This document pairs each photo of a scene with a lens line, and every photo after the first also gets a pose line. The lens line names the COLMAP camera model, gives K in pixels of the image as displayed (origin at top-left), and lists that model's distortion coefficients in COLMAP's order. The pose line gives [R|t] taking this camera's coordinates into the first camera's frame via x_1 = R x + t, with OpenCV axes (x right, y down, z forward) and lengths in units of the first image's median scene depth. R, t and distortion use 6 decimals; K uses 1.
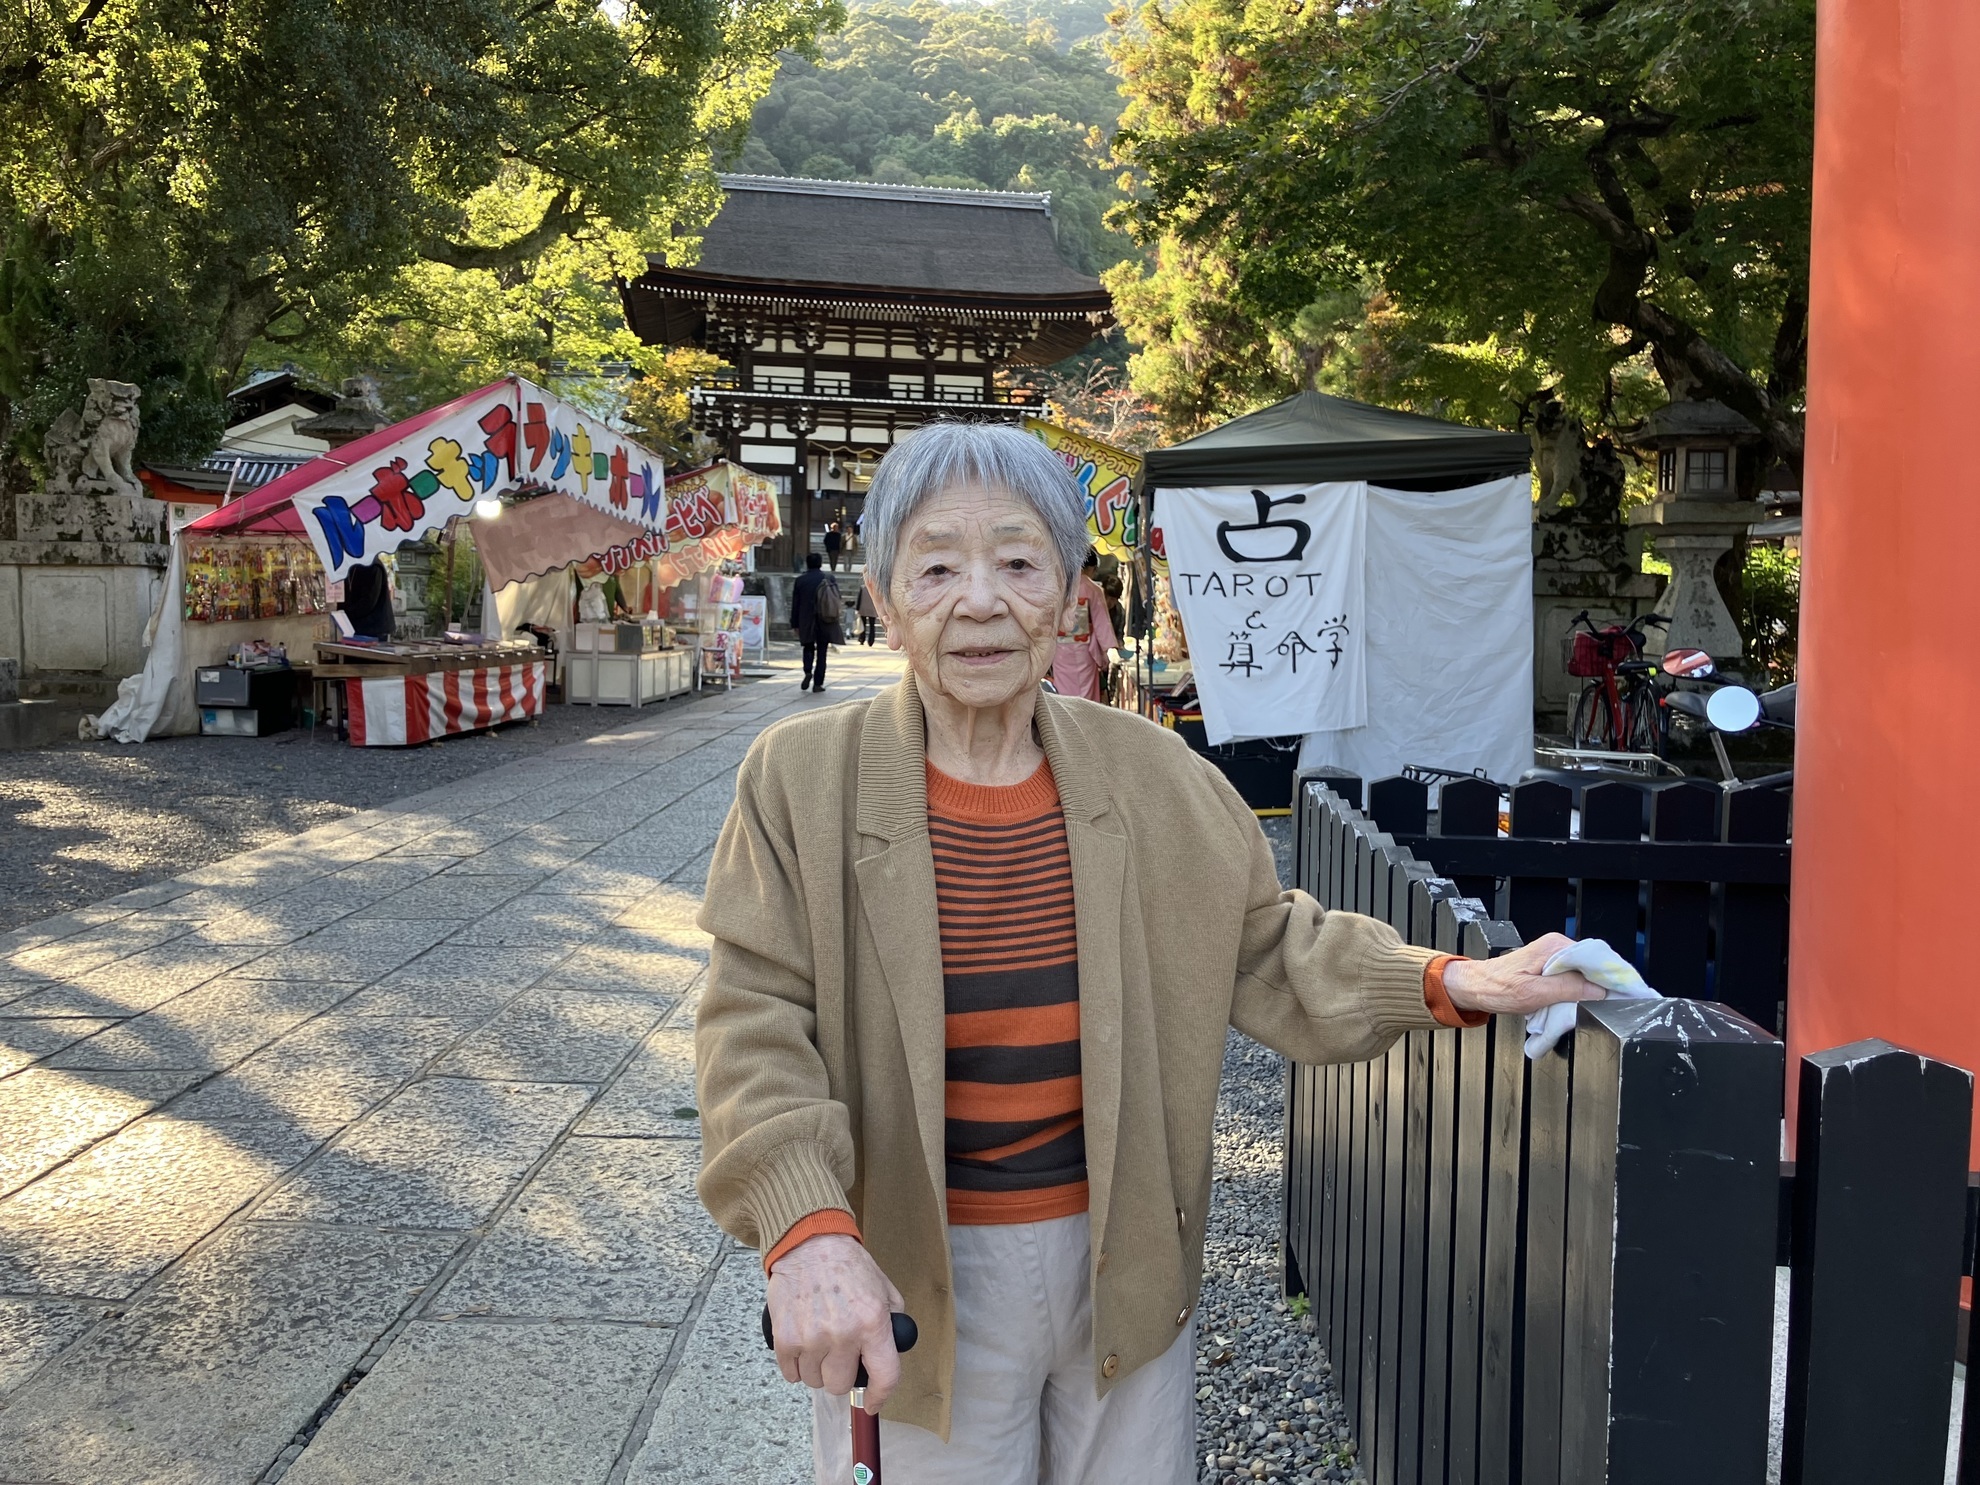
lens RADIAL K [[1605.1, 0, 991.6], [0, 1605.1, 731.9], [0, 0, 1]] dist [0.046023, -0.027080]
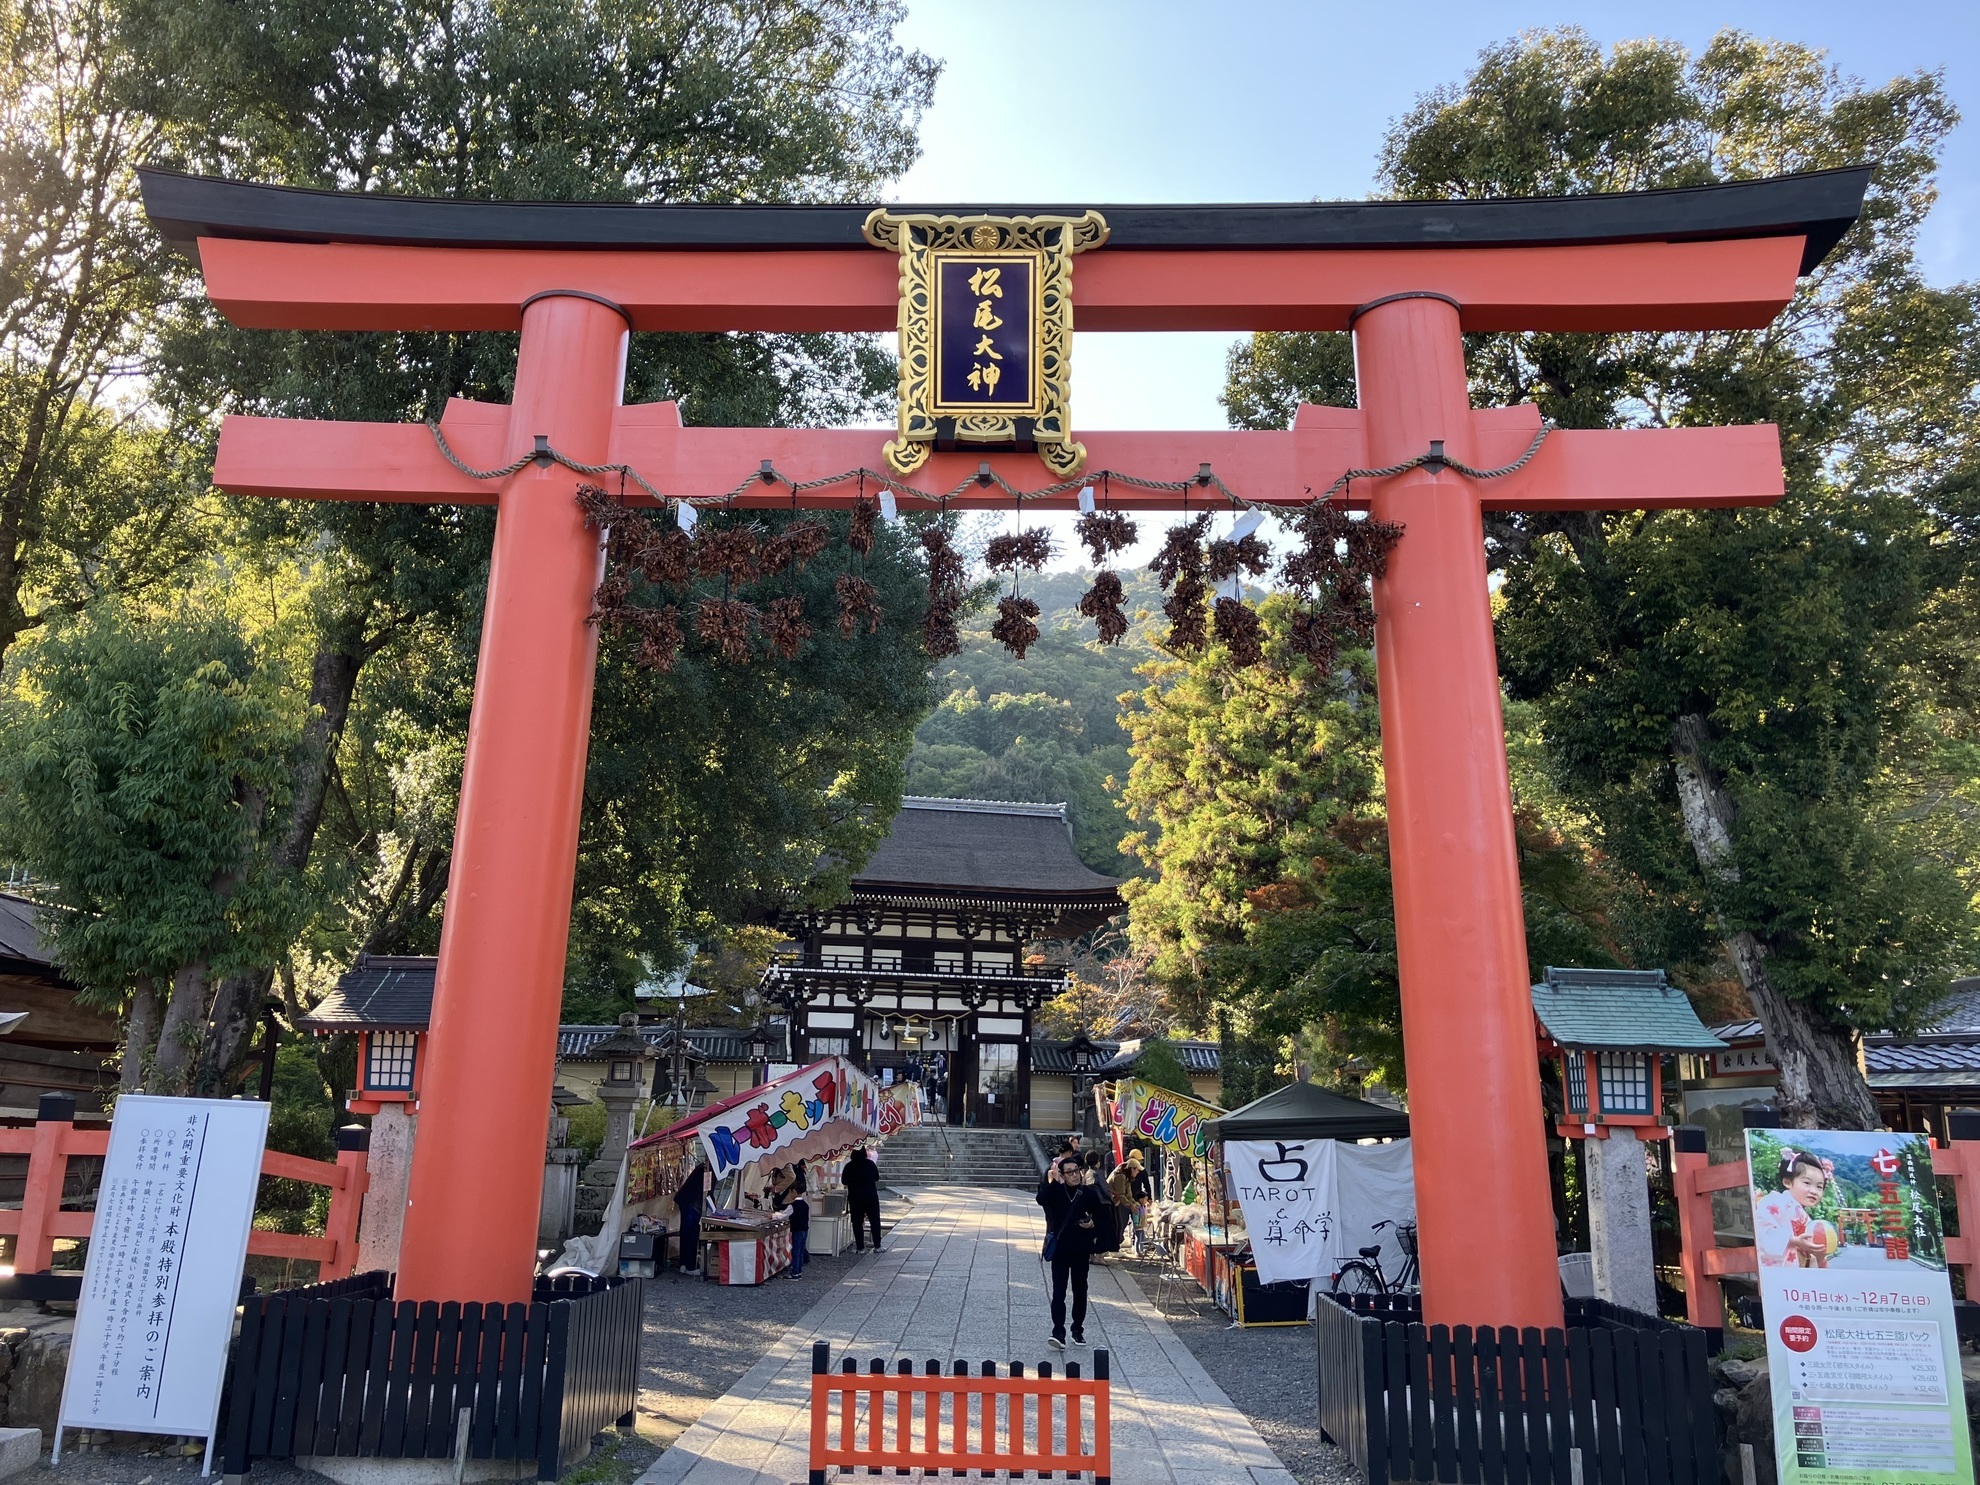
lens RADIAL K [[1605.1, 0, 995.6], [0, 1605.1, 747.1], [0, 0, 1]] dist [0.046023, -0.027080]
pose [[0.999884, 0.003312, 0.014874, -0.061917], [0.001420, 0.951604, -0.307325, -0.002724], [-0.015172, 0.307310, 0.951488, -0.296766]]
